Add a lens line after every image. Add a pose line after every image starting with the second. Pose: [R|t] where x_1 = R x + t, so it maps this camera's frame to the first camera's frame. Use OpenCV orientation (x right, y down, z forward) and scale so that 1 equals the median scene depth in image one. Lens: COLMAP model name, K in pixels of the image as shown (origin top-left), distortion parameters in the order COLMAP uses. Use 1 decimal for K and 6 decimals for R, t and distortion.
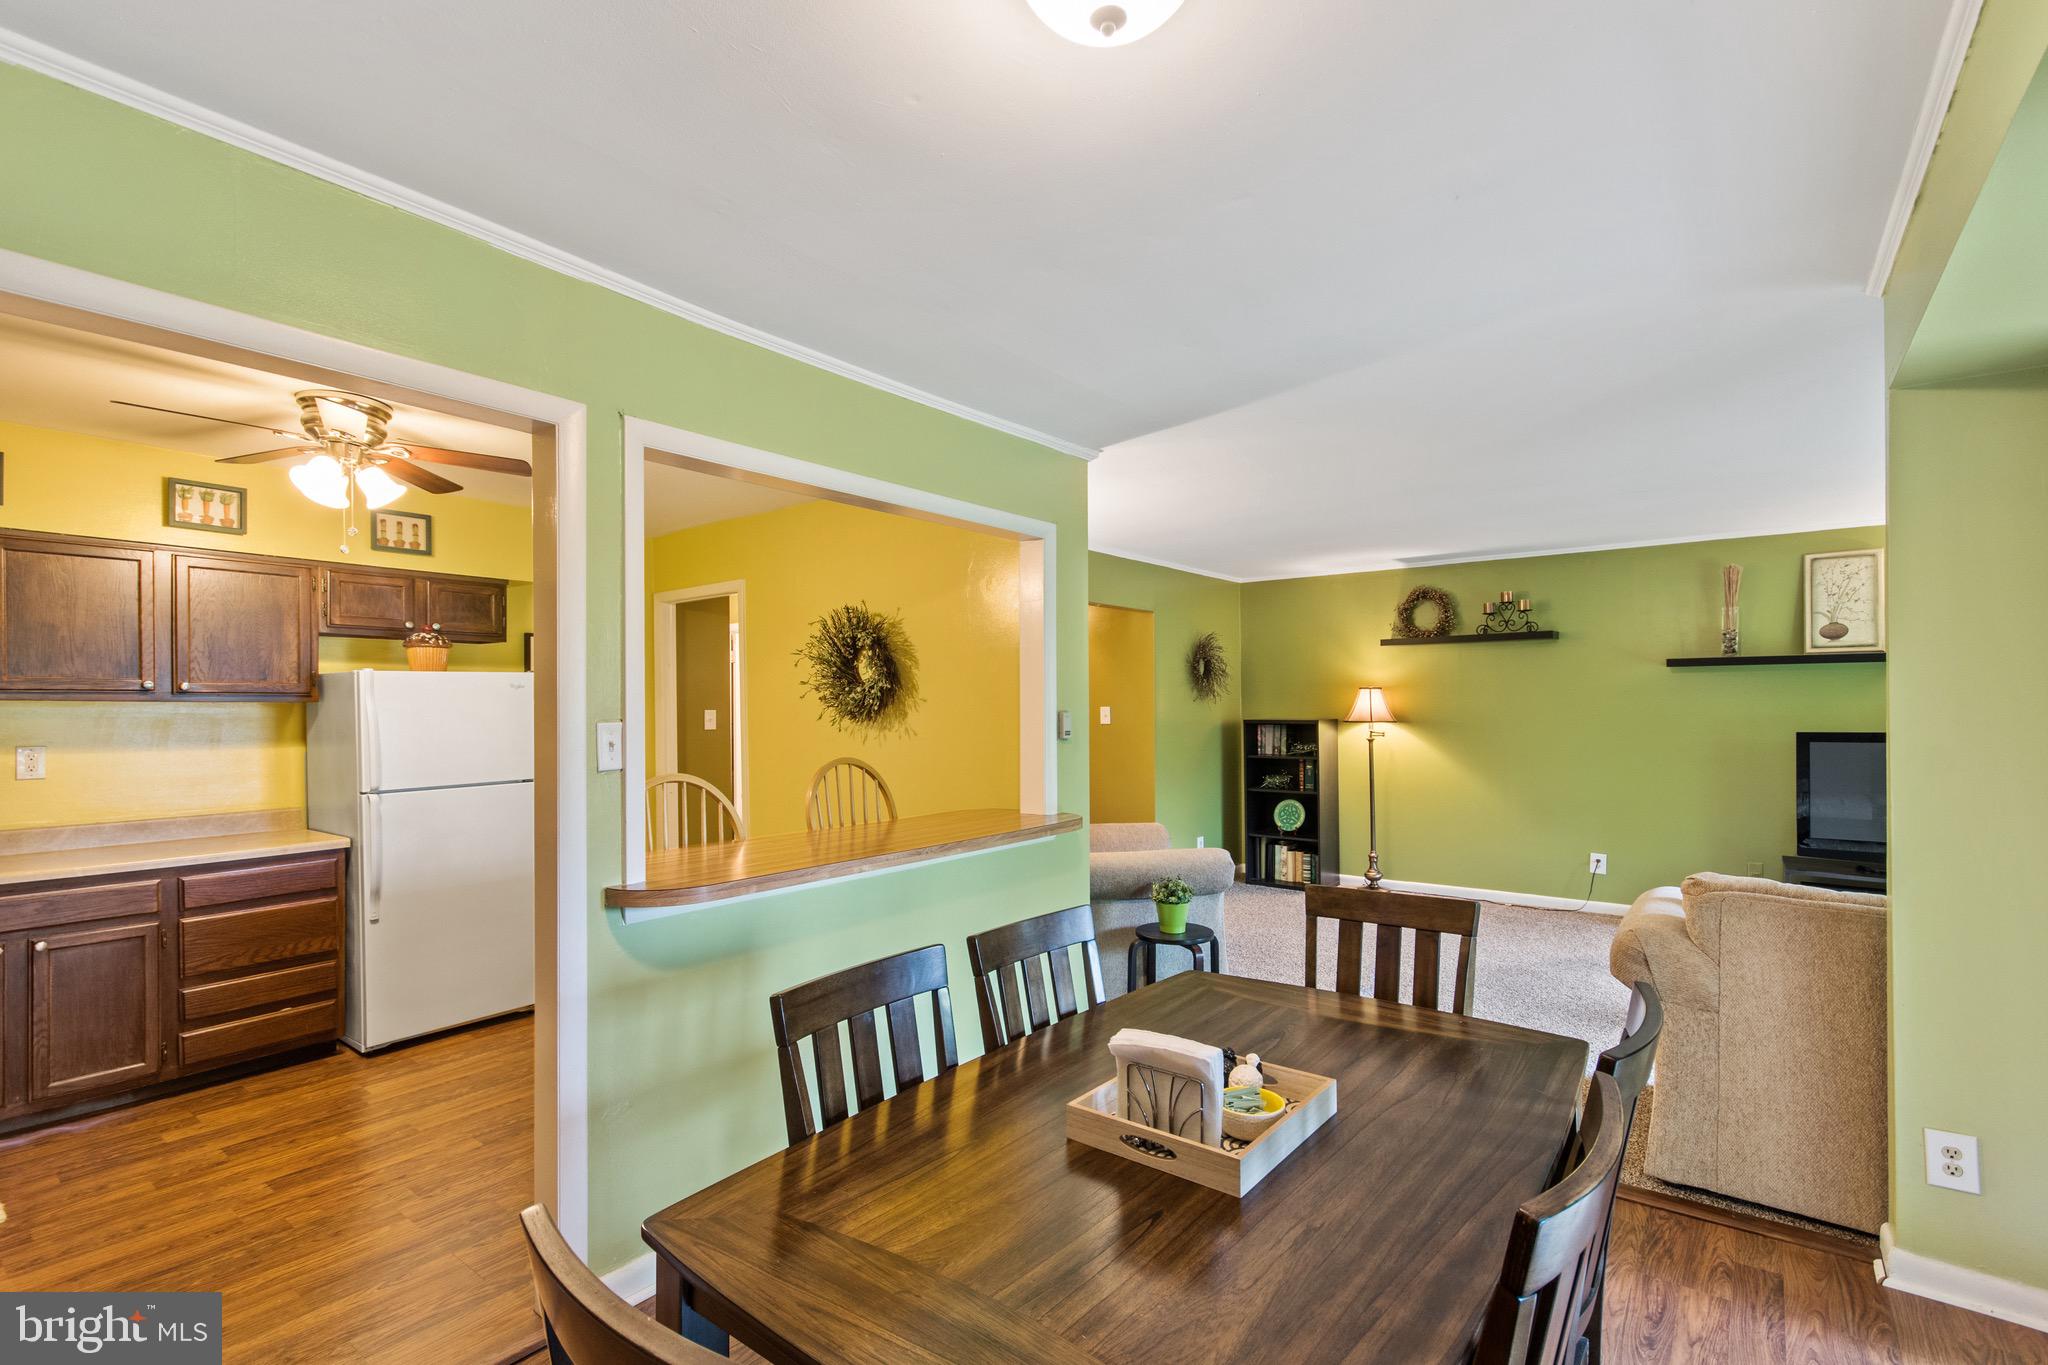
lens RADIAL K [[914.0, 0, 1027.6], [0, 914.0, 706.3], [0, 0, 1]] dist [-0.000690, -0.000999]
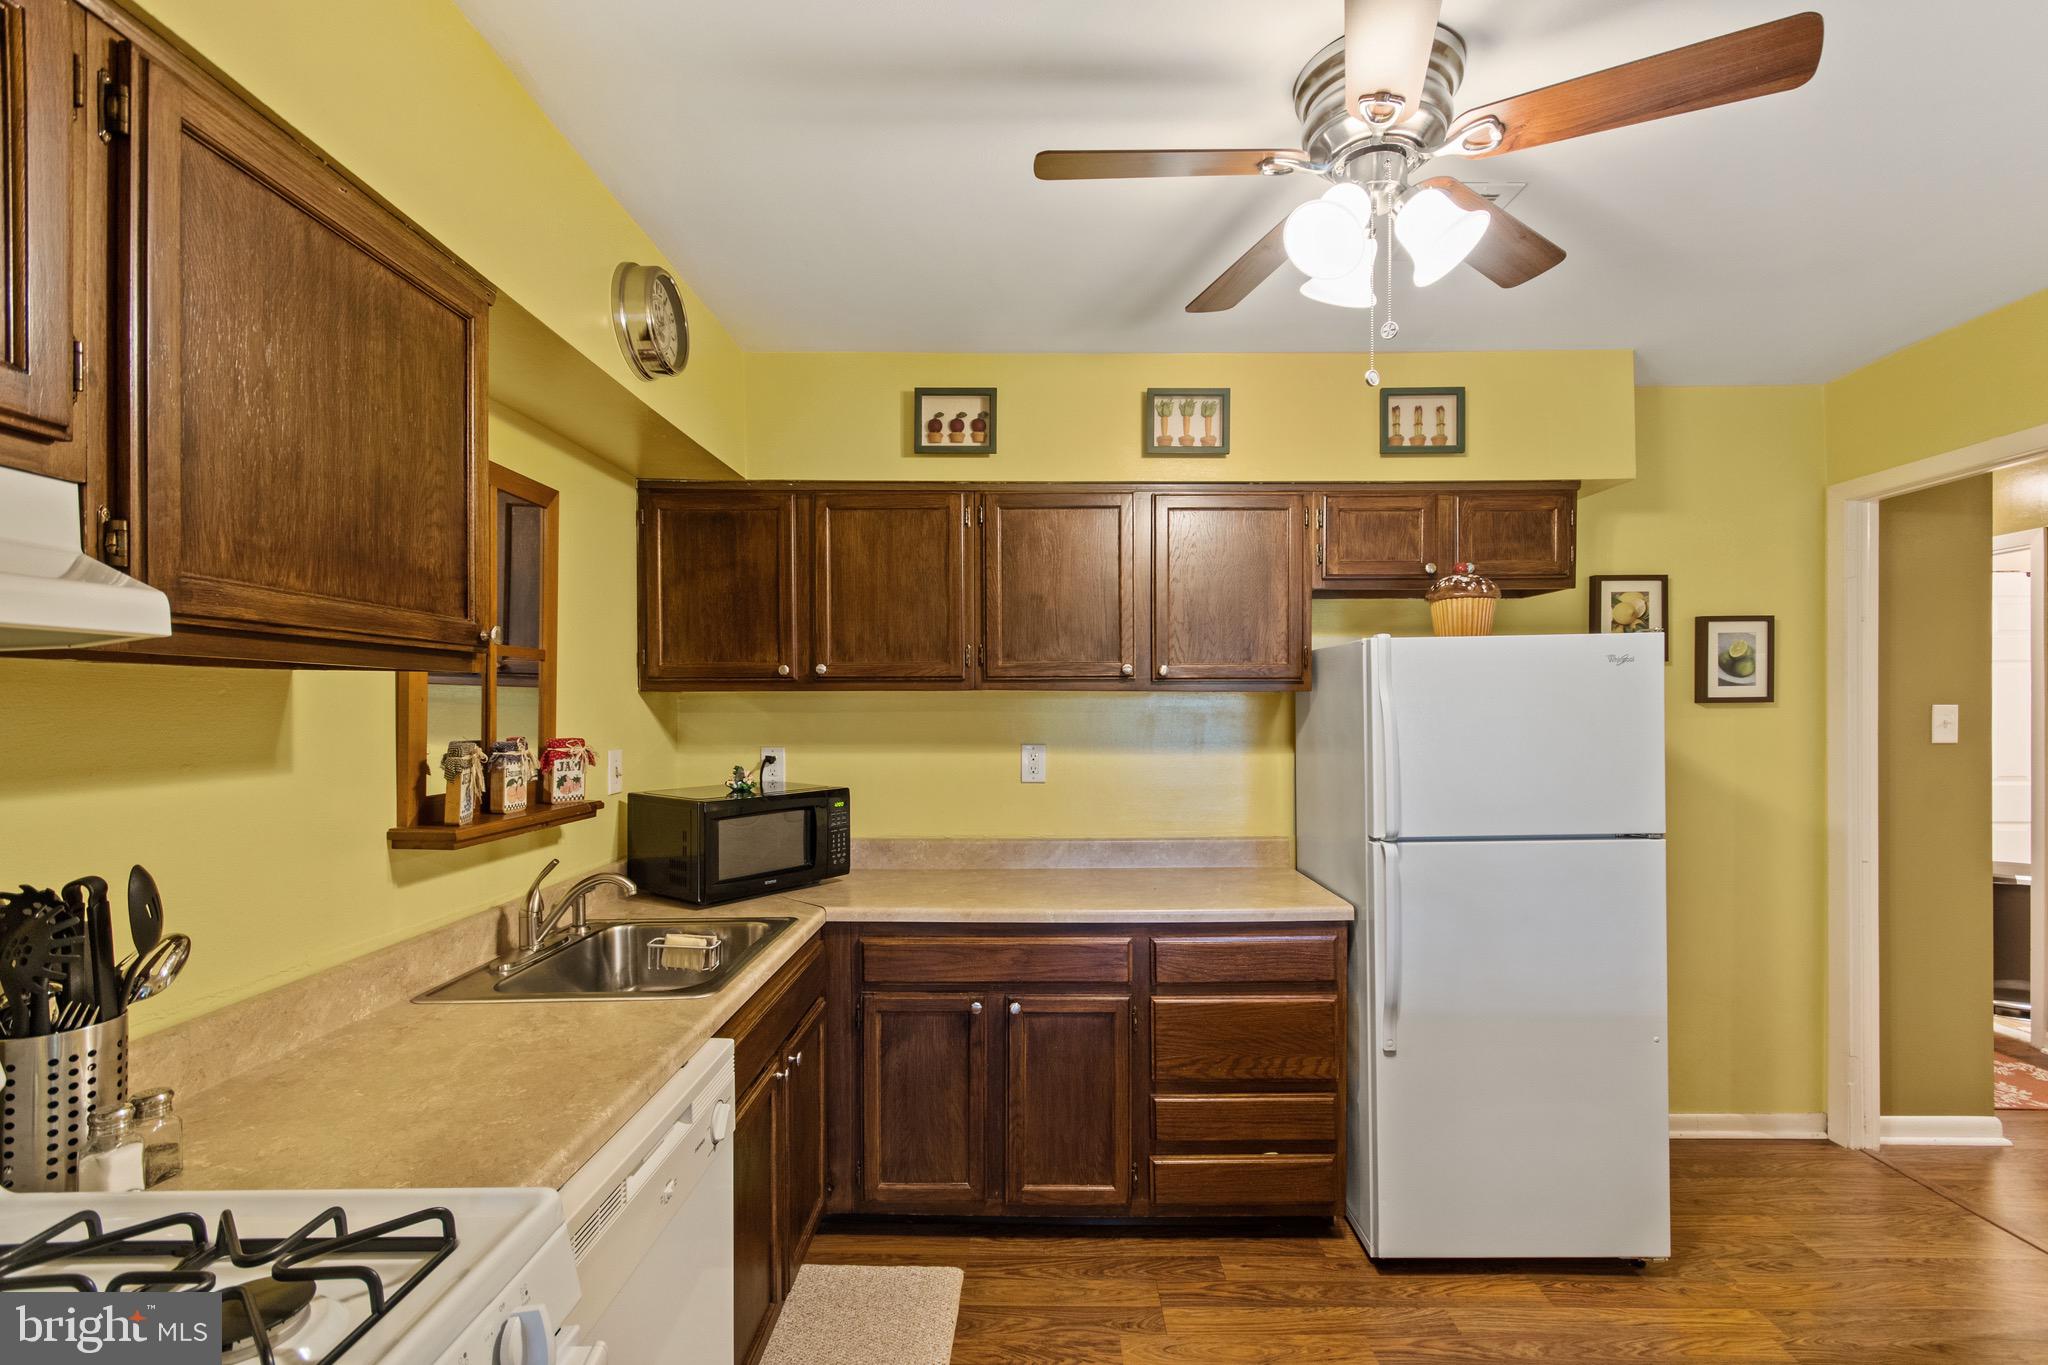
lens RADIAL K [[916.1, 0, 1032.6], [0, 916.1, 719.7], [0, 0, 1]] dist [0.002015, 0.000277]
pose [[0.593760, 0.015506, -0.804493, -0.372184], [0.000059, 0.999813, 0.019314, 0.003636], [0.804642, -0.011516, 0.593649, 0.454051]]
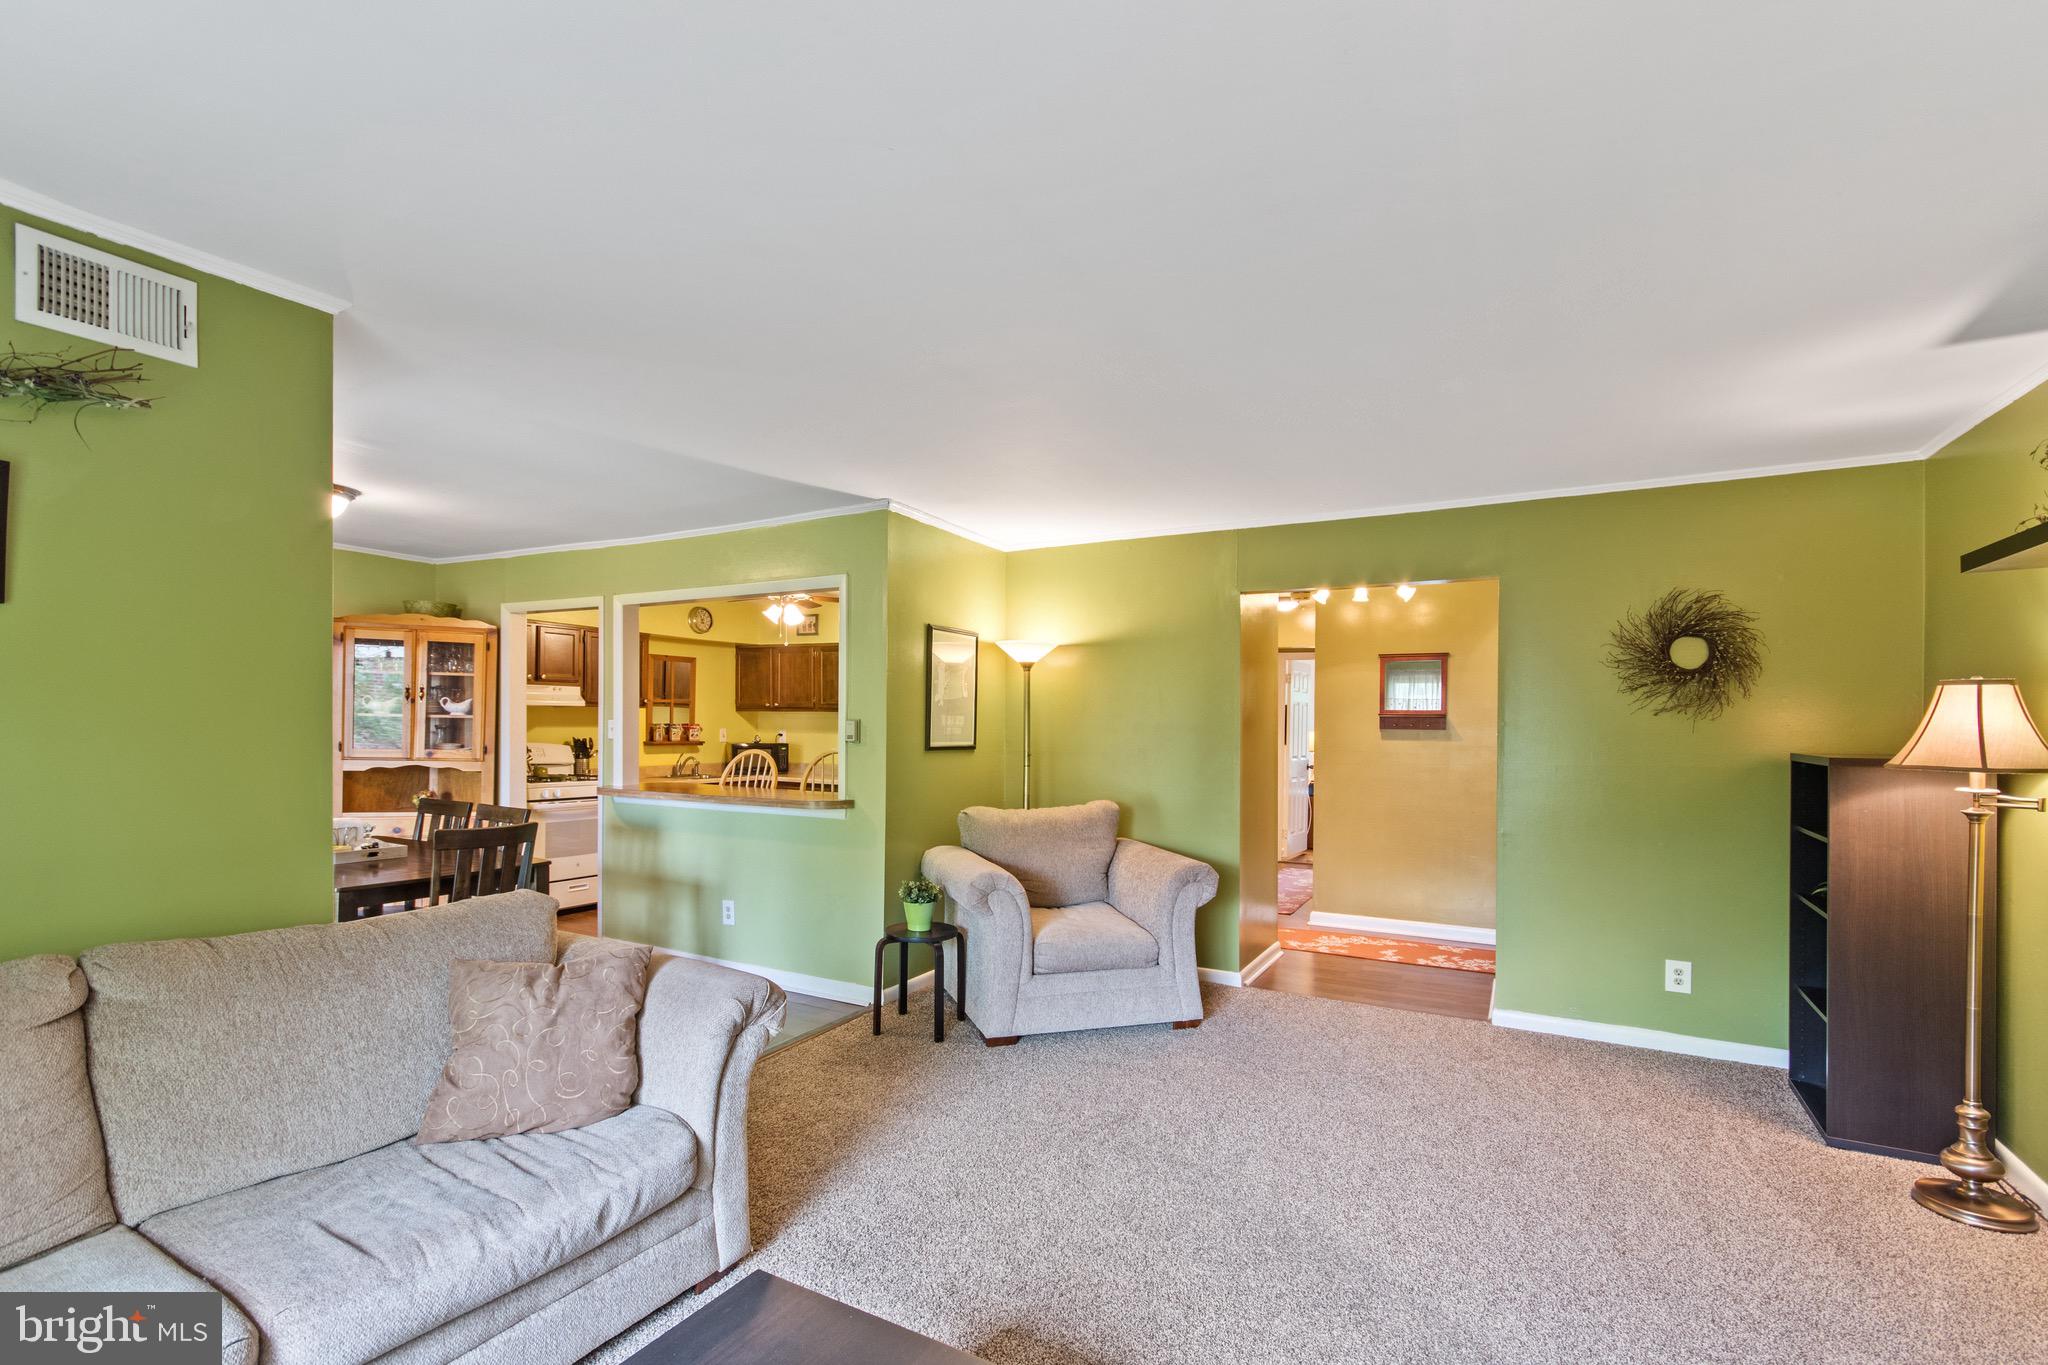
lens RADIAL K [[930.3, 0, 1019.2], [0, 930.3, 728.3], [0, 0, 1]] dist [-0.000017, 0.000049]
pose [[0.142686, 0.015068, -0.989653, 1.297359], [-0.010854, 0.999848, 0.013658, -0.001392], [0.989709, 0.008793, 0.142827, 1.011251]]
